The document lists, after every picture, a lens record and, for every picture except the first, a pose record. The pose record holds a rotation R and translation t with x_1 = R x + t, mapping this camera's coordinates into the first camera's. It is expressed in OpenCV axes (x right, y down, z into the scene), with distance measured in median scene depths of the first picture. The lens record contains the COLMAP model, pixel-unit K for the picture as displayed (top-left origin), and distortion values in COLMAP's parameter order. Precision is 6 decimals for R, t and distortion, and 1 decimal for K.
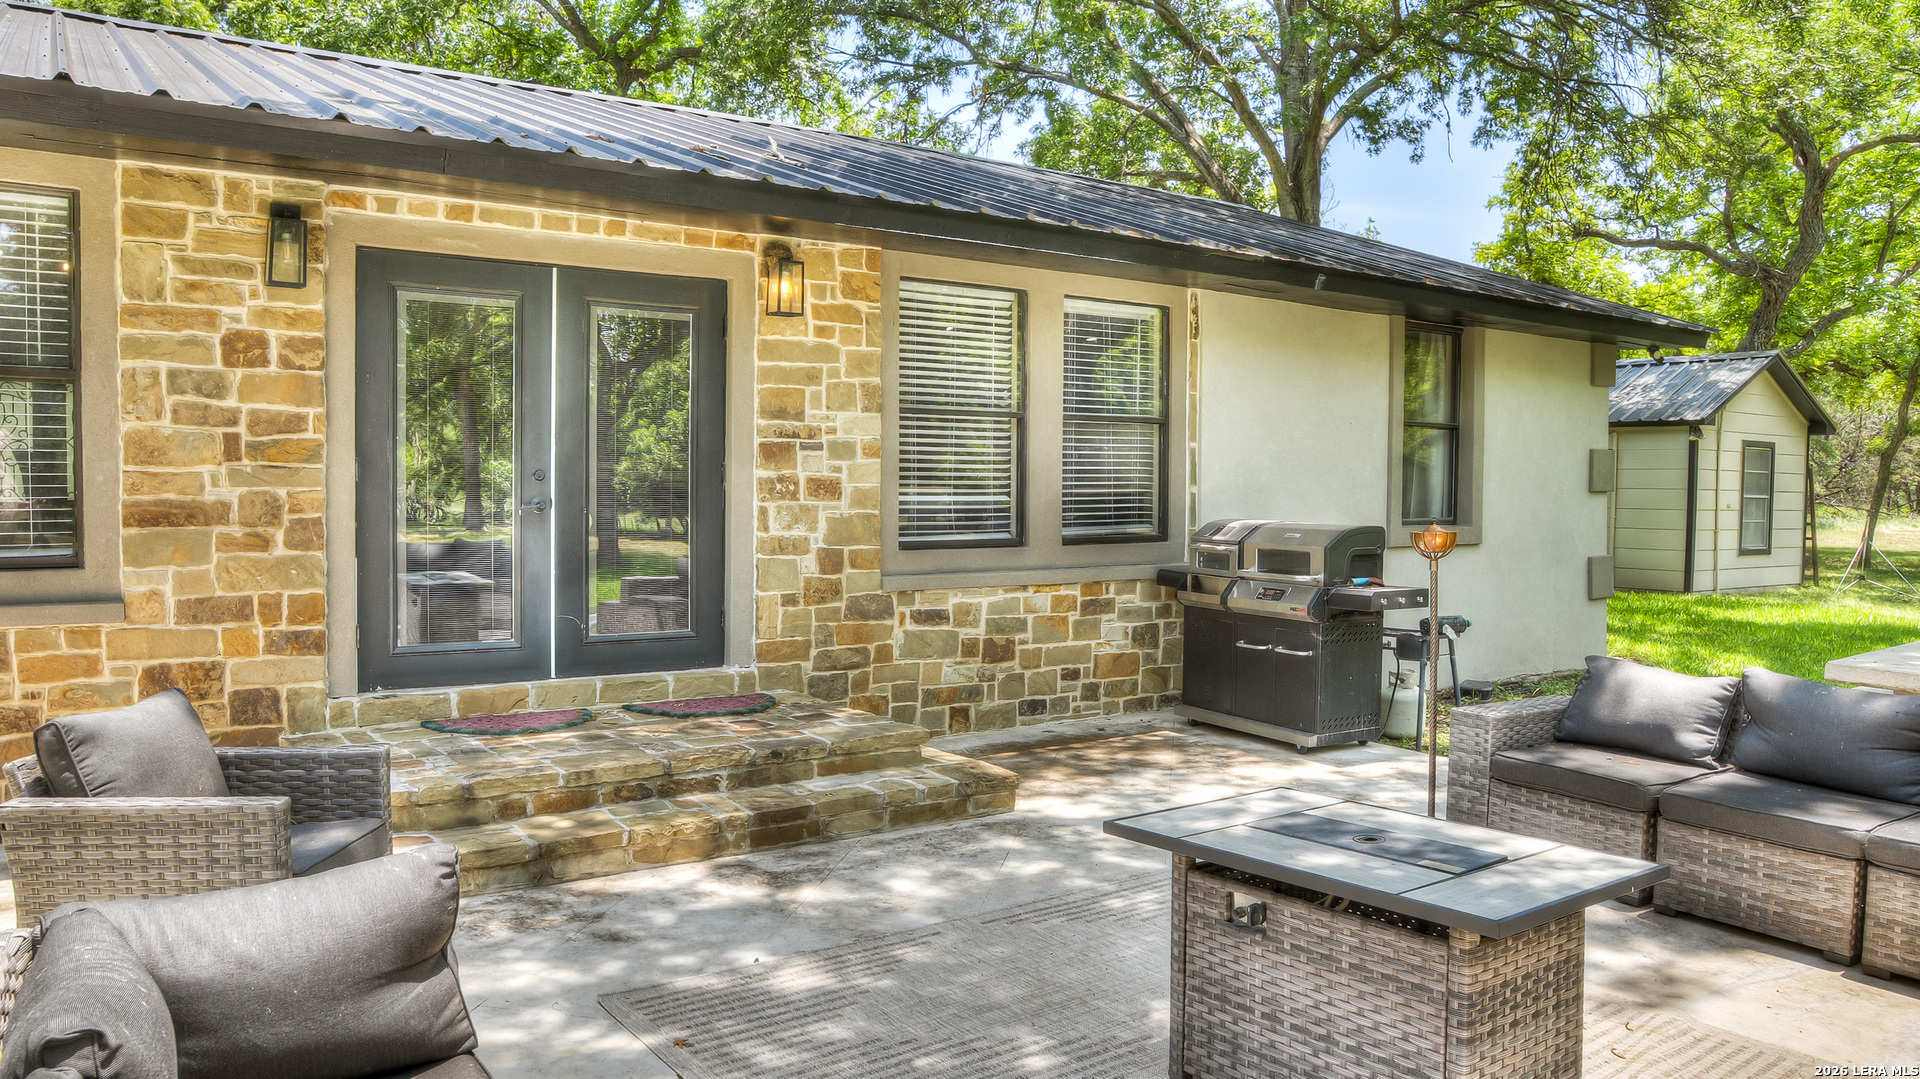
lens RADIAL K [[1344.7, 0, 970.1], [0, 1344.7, 535.2], [0, 0, 1]] dist [-0.109229, 0.070964]
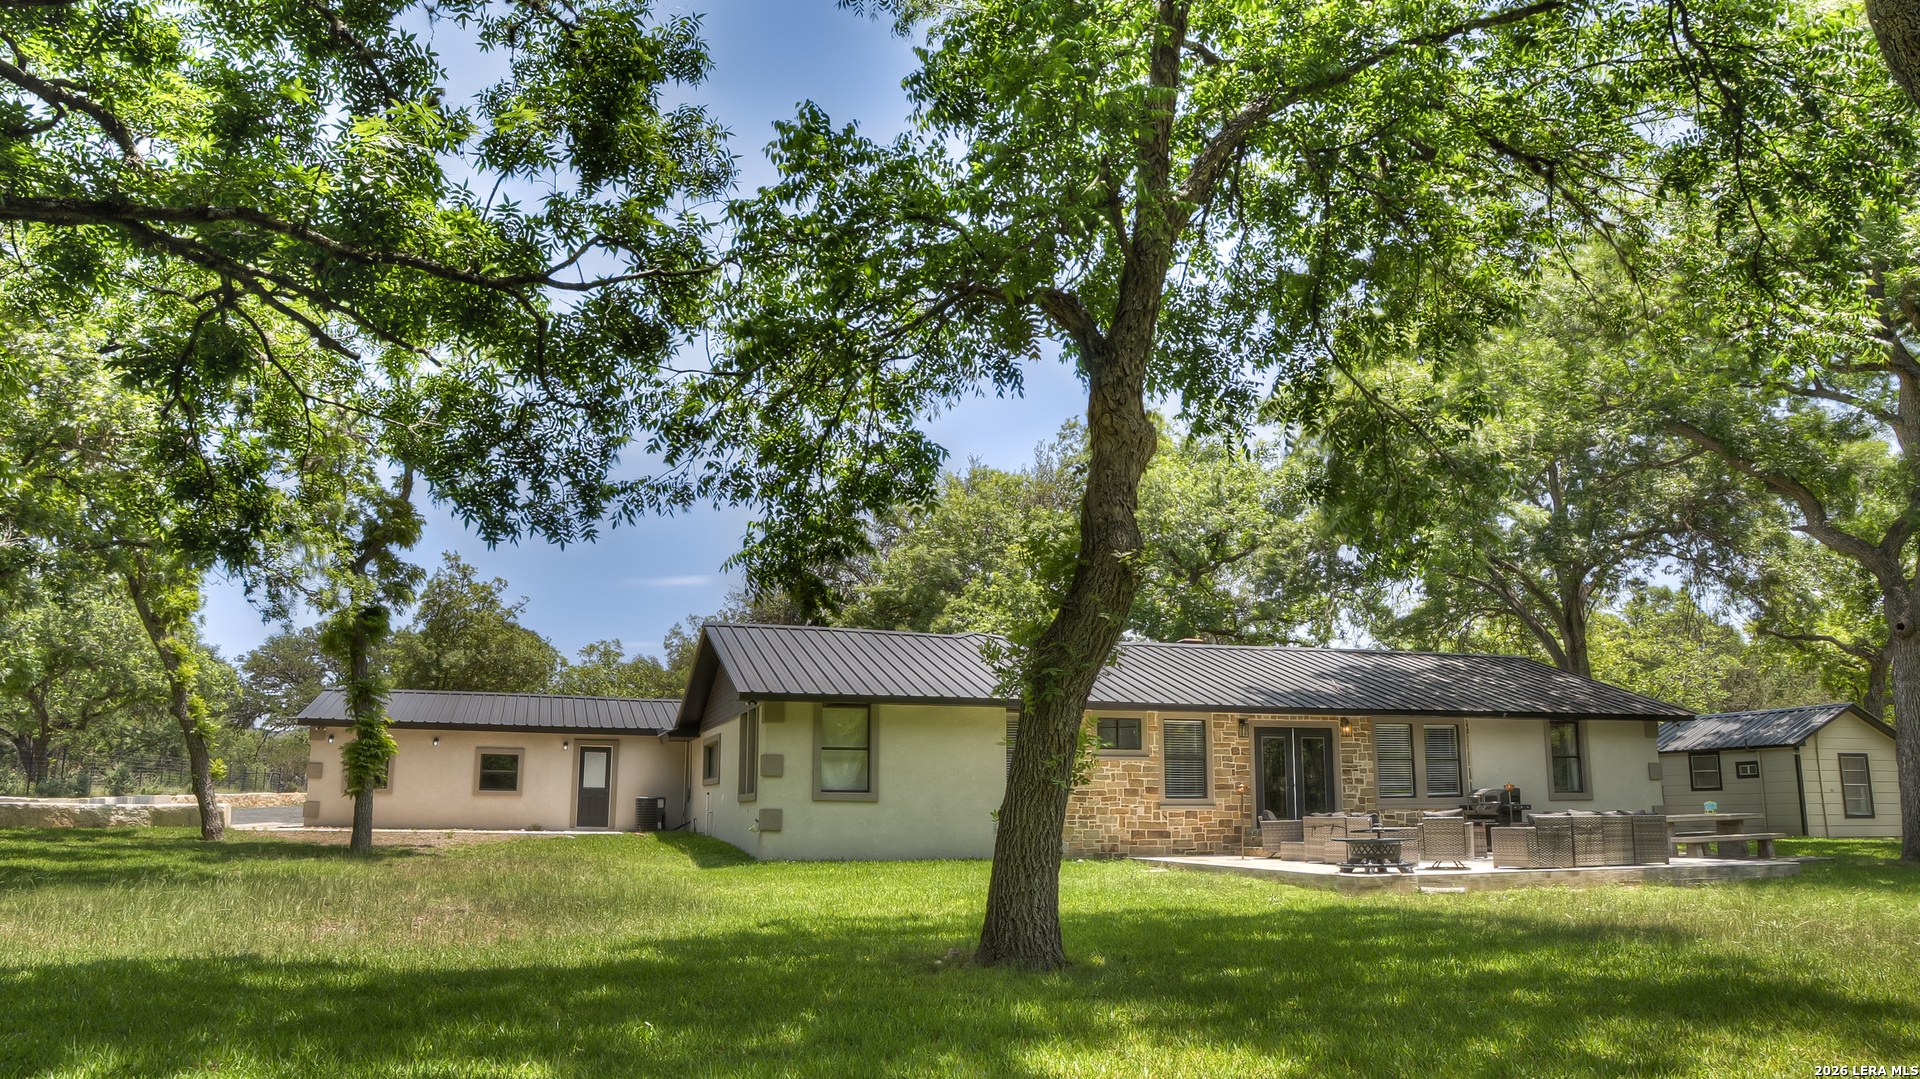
lens RADIAL K [[1344.7, 0, 957.3], [0, 1344.7, 532.0], [0, 0, 1]] dist [-0.109229, 0.070964]
pose [[0.950059, -0.071175, -0.303845, 0.002908], [-0.006025, 0.969279, -0.245889, 0.211185], [0.312012, 0.235439, 0.920444, -2.959072]]
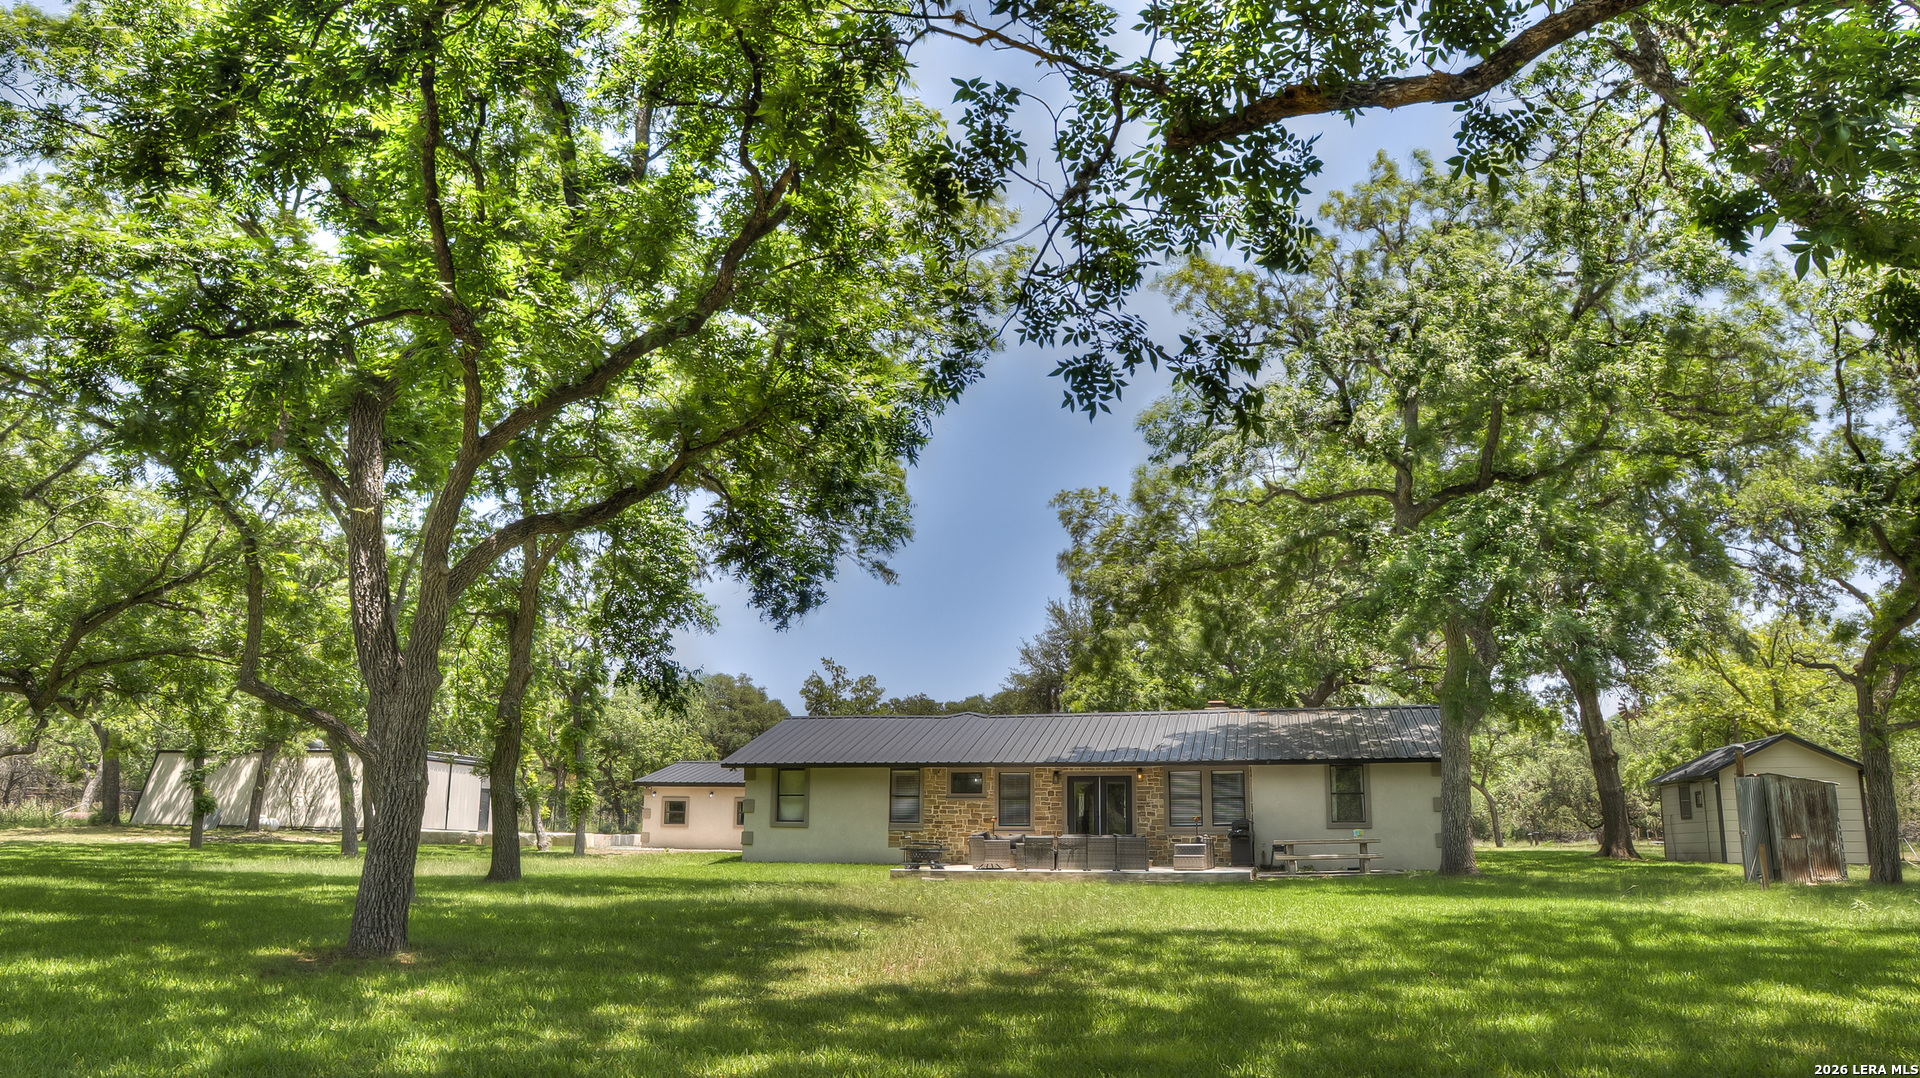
lens RADIAL K [[1344.7, 0, 958.0], [0, 1344.7, 546.7], [0, 0, 1]] dist [-0.109229, 0.070964]
pose [[0.665289, -0.170491, -0.726859, 3.313504], [-0.032615, 0.966010, -0.256438, 0.314077], [0.745874, 0.194312, 0.637115, -3.039653]]
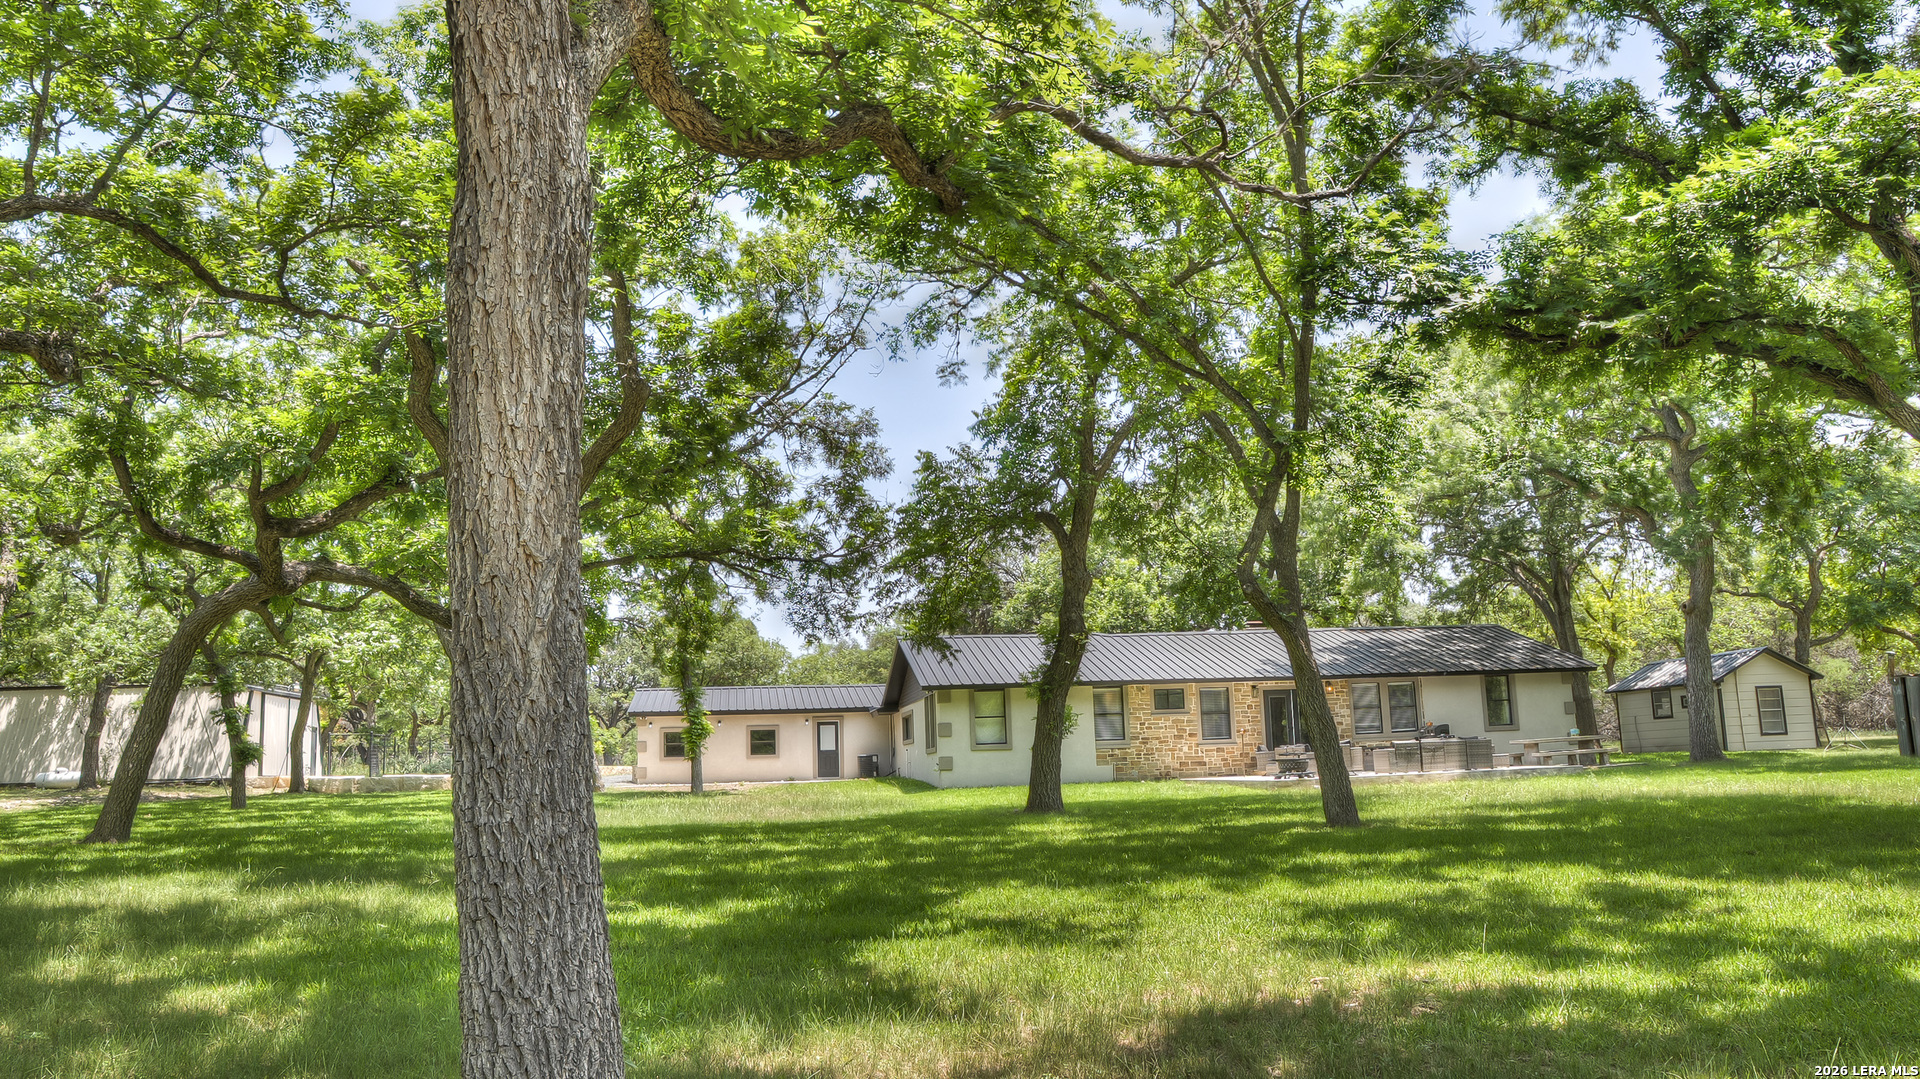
lens RADIAL K [[1344.7, 0, 950.5], [0, 1344.7, 539.7], [0, 0, 1]] dist [-0.109229, 0.070964]
pose [[0.891434, -0.115722, -0.438126, 0.958415], [0.023065, 0.977177, -0.211171, 0.348519], [0.452564, 0.178139, 0.873758, -4.692833]]
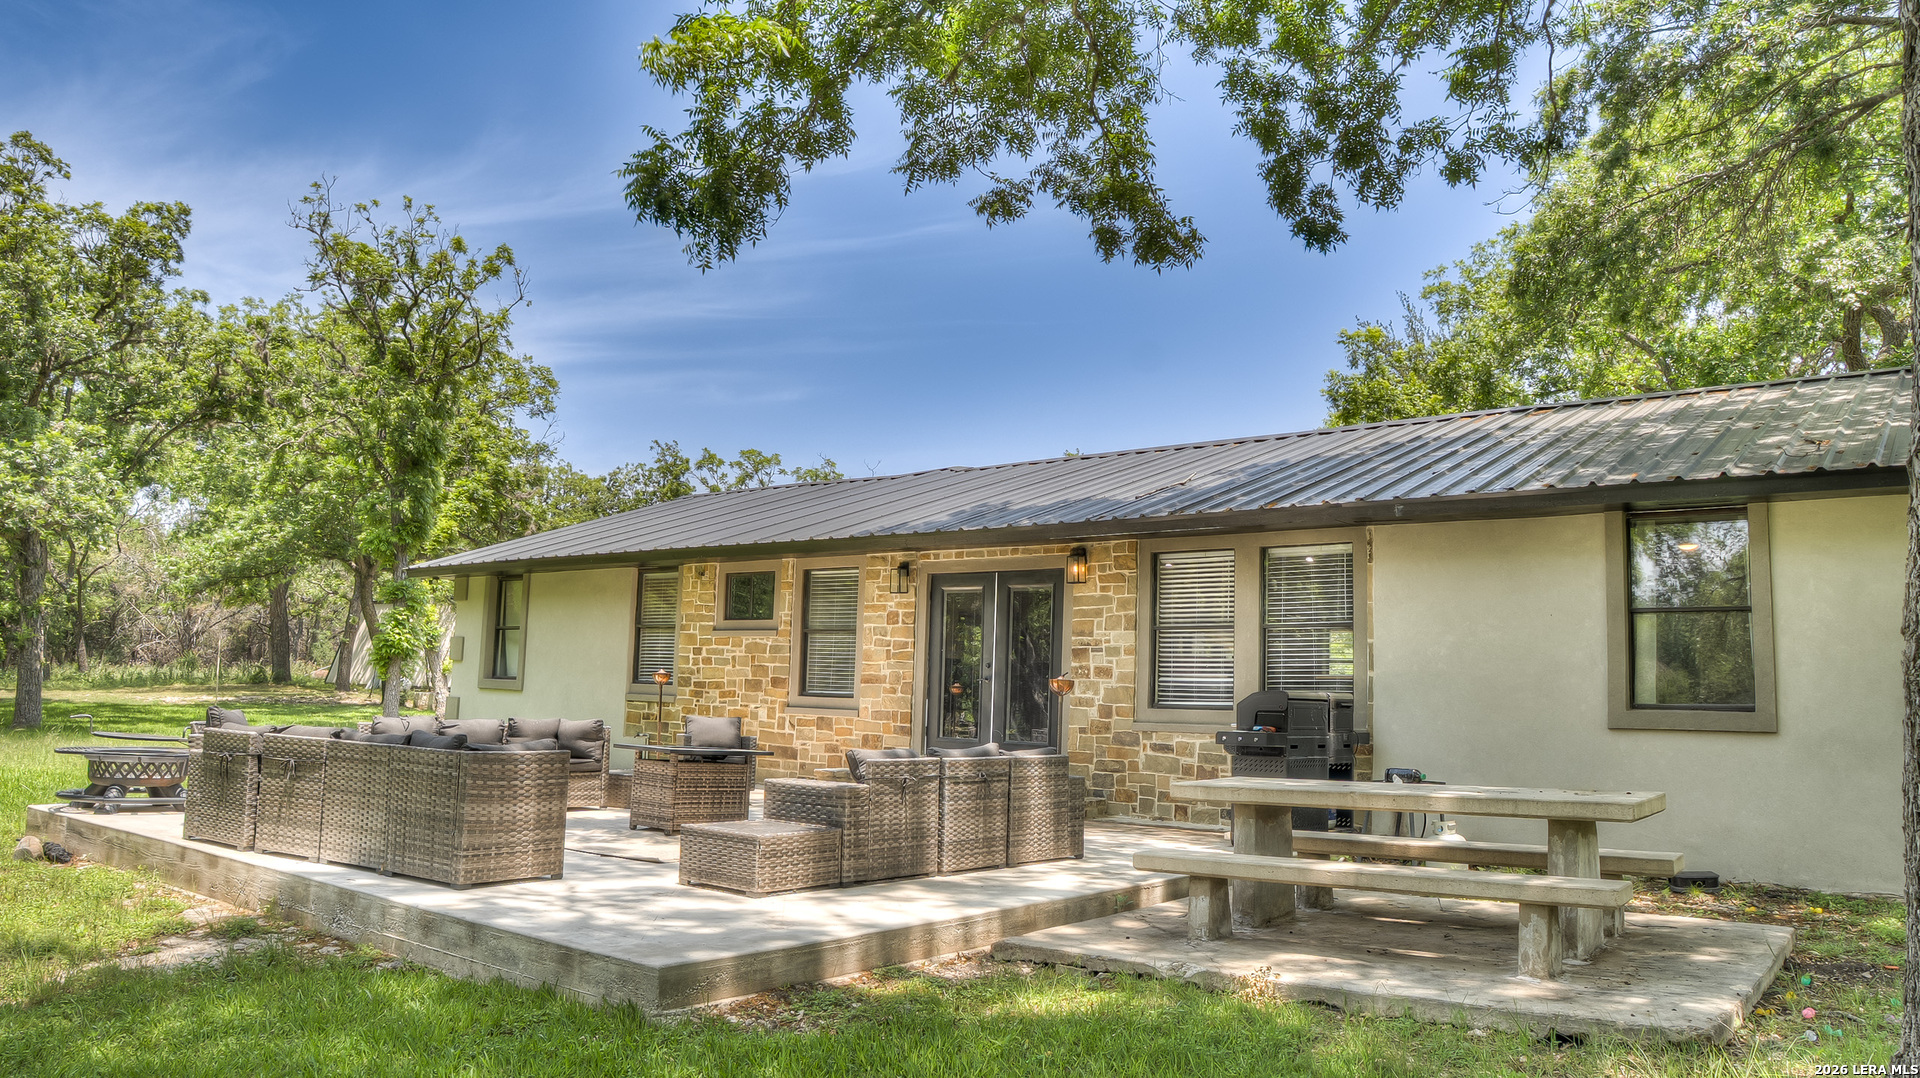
lens RADIAL K [[1344.7, 0, 953.0], [0, 1344.7, 526.7], [0, 0, 1]] dist [-0.109229, 0.070964]
pose [[0.281833, -0.124477, -0.951354, 1.621802], [-0.068869, 0.986366, -0.149460, 0.058516], [0.956989, 0.107641, 0.269418, 0.273363]]
